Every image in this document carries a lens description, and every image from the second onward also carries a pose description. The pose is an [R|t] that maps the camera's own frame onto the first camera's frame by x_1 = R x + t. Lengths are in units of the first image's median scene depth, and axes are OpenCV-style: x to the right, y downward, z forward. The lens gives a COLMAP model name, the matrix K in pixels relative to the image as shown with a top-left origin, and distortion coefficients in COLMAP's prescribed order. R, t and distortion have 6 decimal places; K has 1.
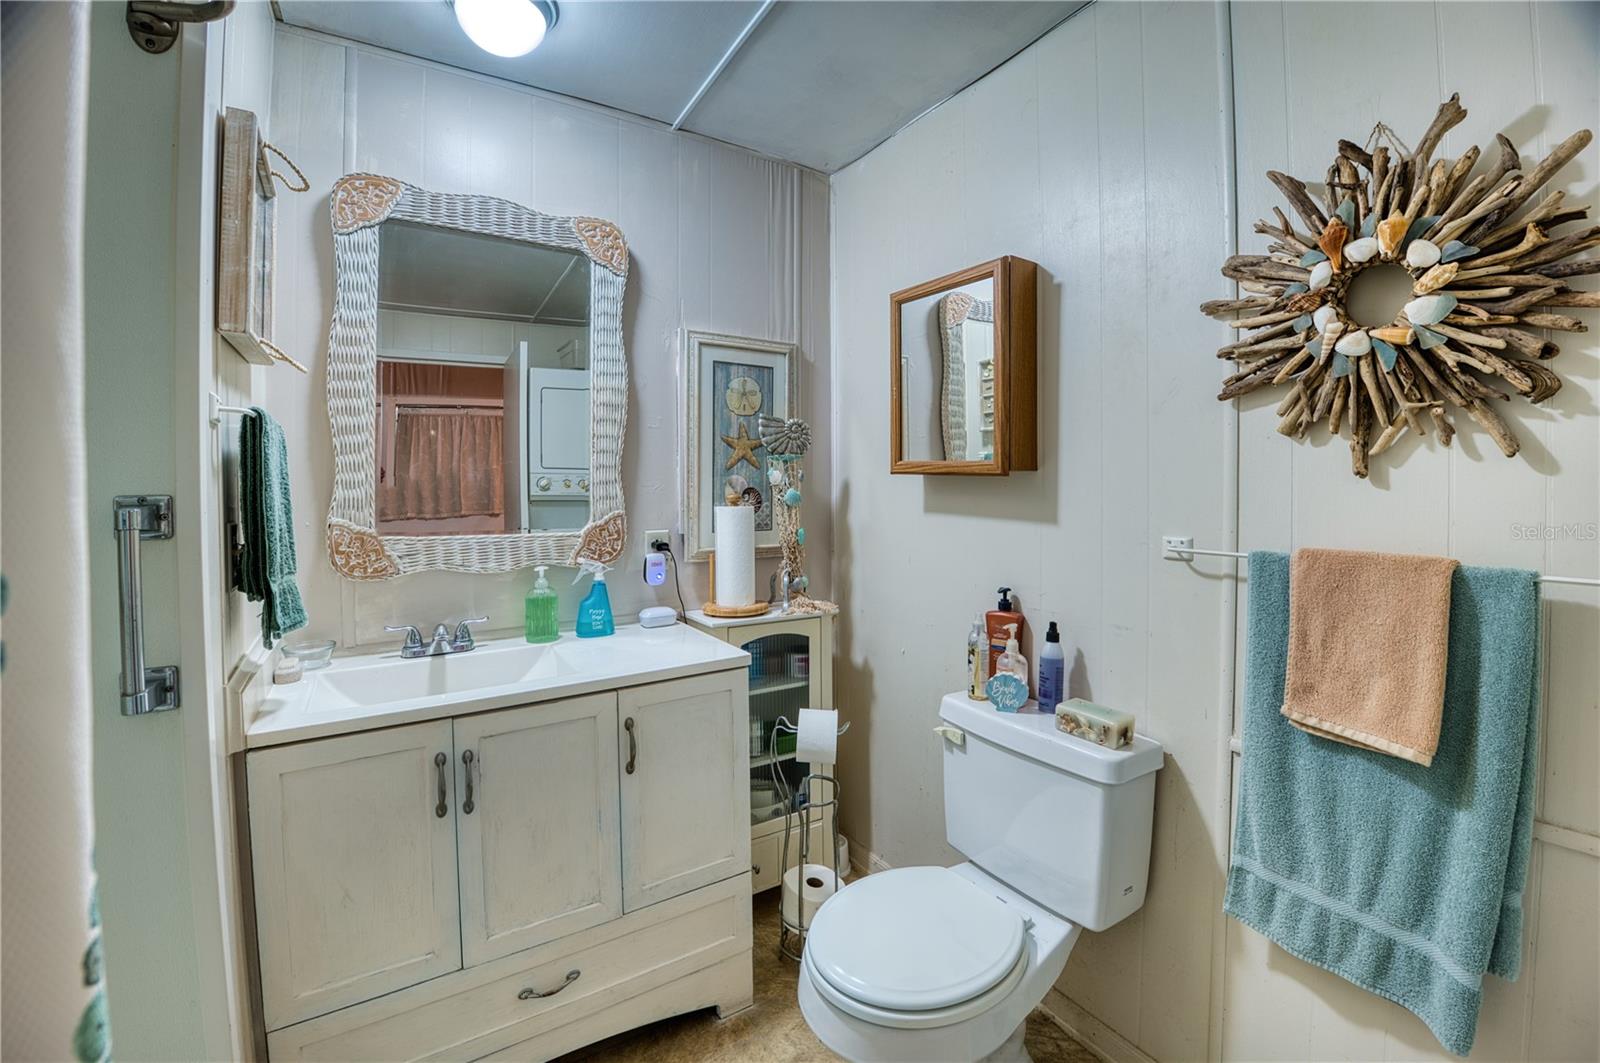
lens RADIAL K [[648.1, 0, 800.0], [0, 648.1, 531.5], [0, 0, 1]] dist [-0.049156, 0.000251]
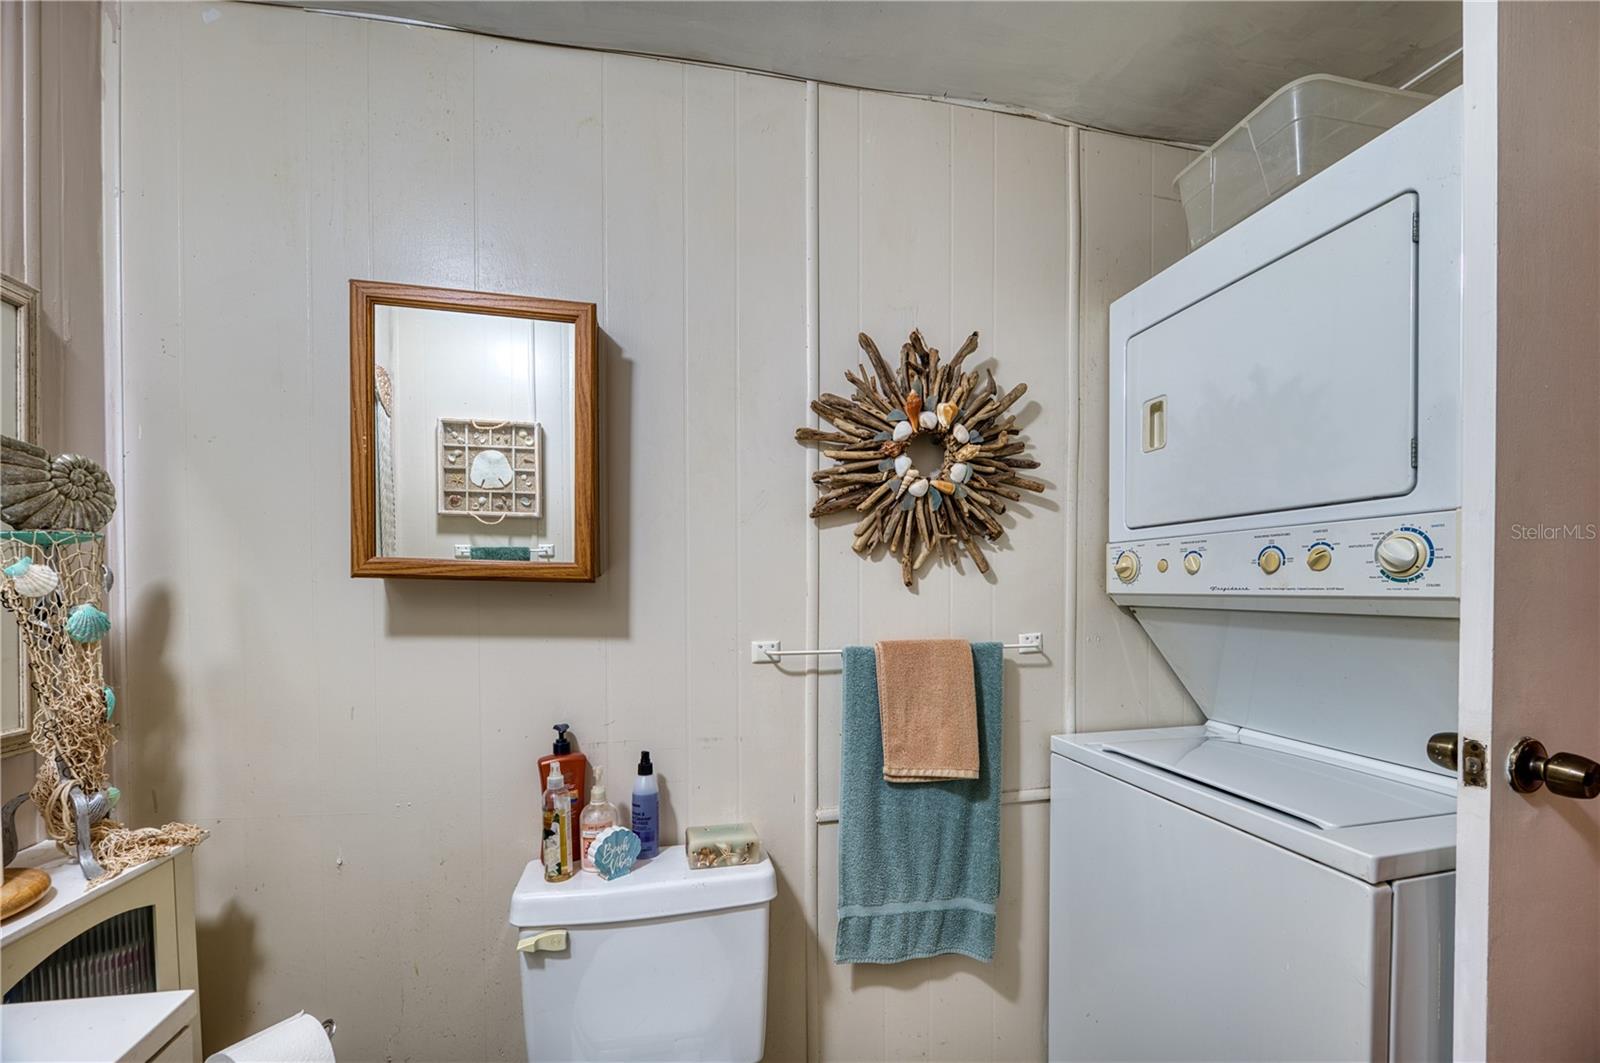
lens RADIAL K [[631.8, 0, 797.7], [0, 631.8, 616.4], [0, 0, 1]] dist [-0.025828, -0.000166]
pose [[0.347144, -0.041761, 0.936881, -0.464977], [0.068464, 0.997471, 0.019094, -0.061261], [-0.935309, 0.057514, 0.349126, 0.723939]]
